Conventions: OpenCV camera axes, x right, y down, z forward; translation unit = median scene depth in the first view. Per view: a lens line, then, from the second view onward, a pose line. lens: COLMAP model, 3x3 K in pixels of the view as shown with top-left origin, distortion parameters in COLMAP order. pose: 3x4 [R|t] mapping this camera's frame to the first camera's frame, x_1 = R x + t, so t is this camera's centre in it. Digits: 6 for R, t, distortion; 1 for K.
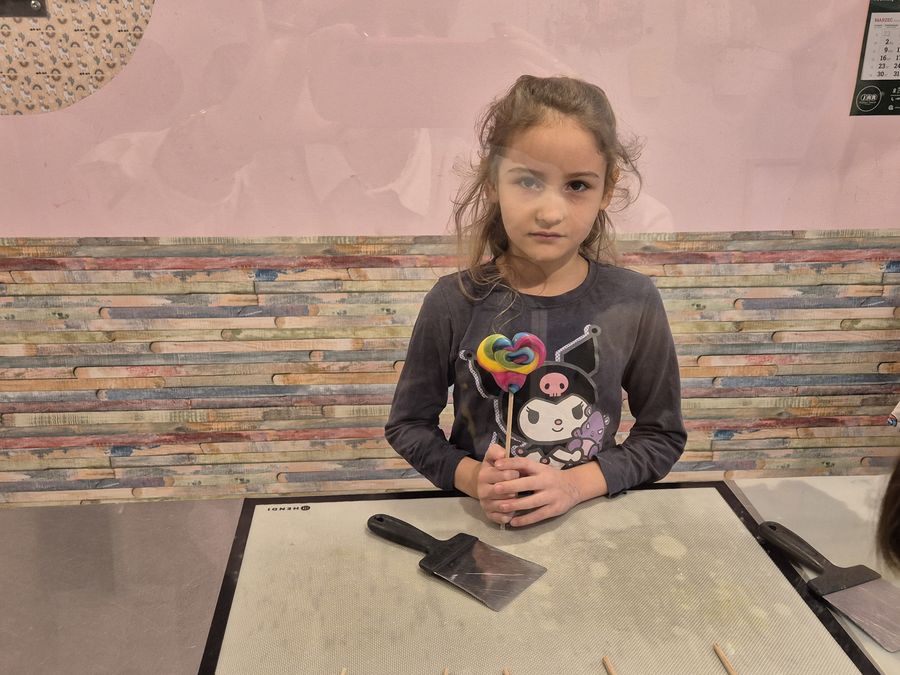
lens RADIAL K [[911.8, 0, 433.9], [0, 911.8, 348.7], [0, 0, 1]] dist [0.052938, 0.000000]
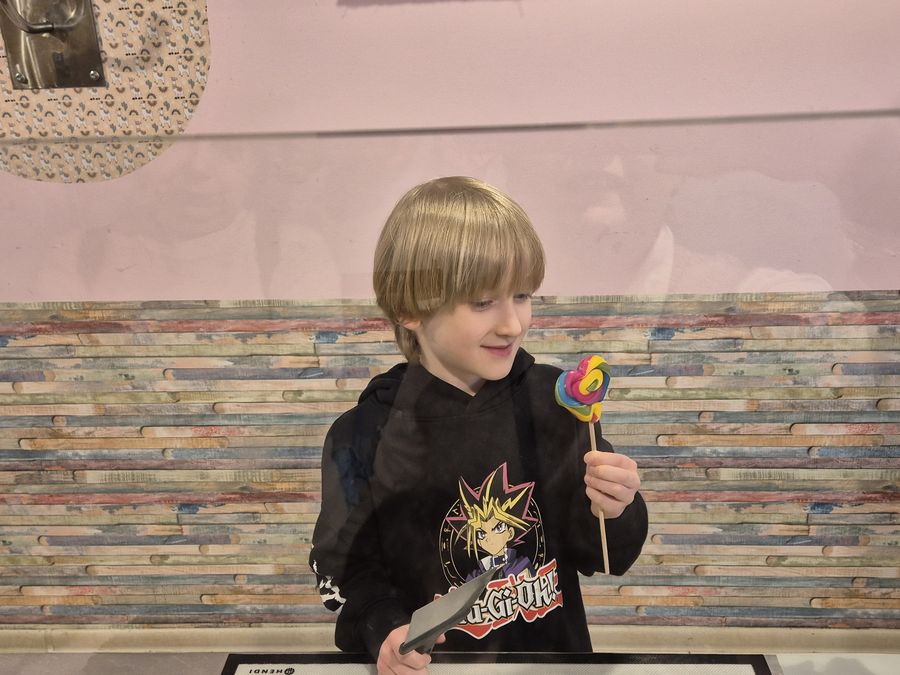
lens RADIAL K [[911.8, 0, 453.2], [0, 911.8, 343.0], [0, 0, 1]] dist [0.052938, 0.000000]
pose [[0.992224, 0.009002, -0.124141, 0.069429], [-0.007300, 0.999873, 0.014152, -0.086871], [0.124252, -0.013136, 0.992164, 0.049853]]
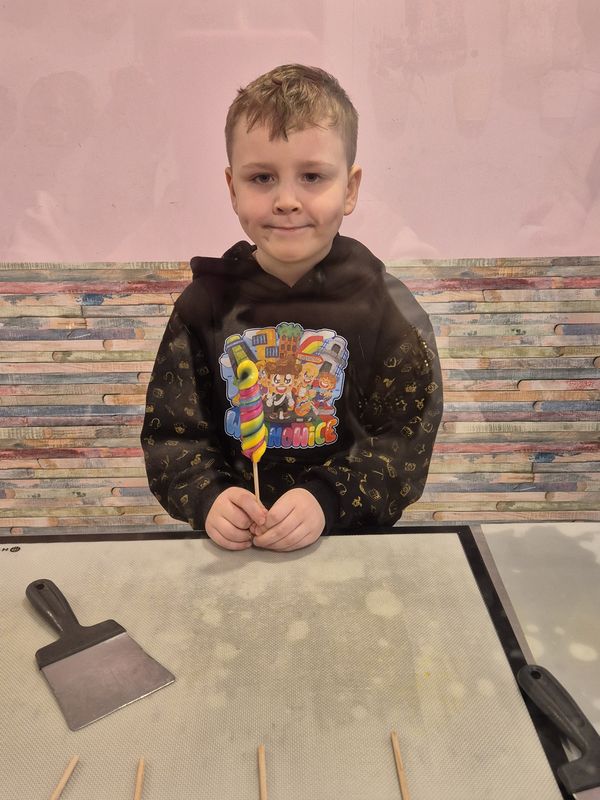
lens RADIAL K [[810.5, 0, 291.4], [0, 810.5, 391.4], [0, 0, 1]] dist [0.052938, 0.000000]
pose [[0.997814, 0.010176, -0.065290, 0.100327], [-0.007641, 0.999212, 0.038961, -0.013627], [0.065635, -0.038377, 0.997105, 0.086647]]
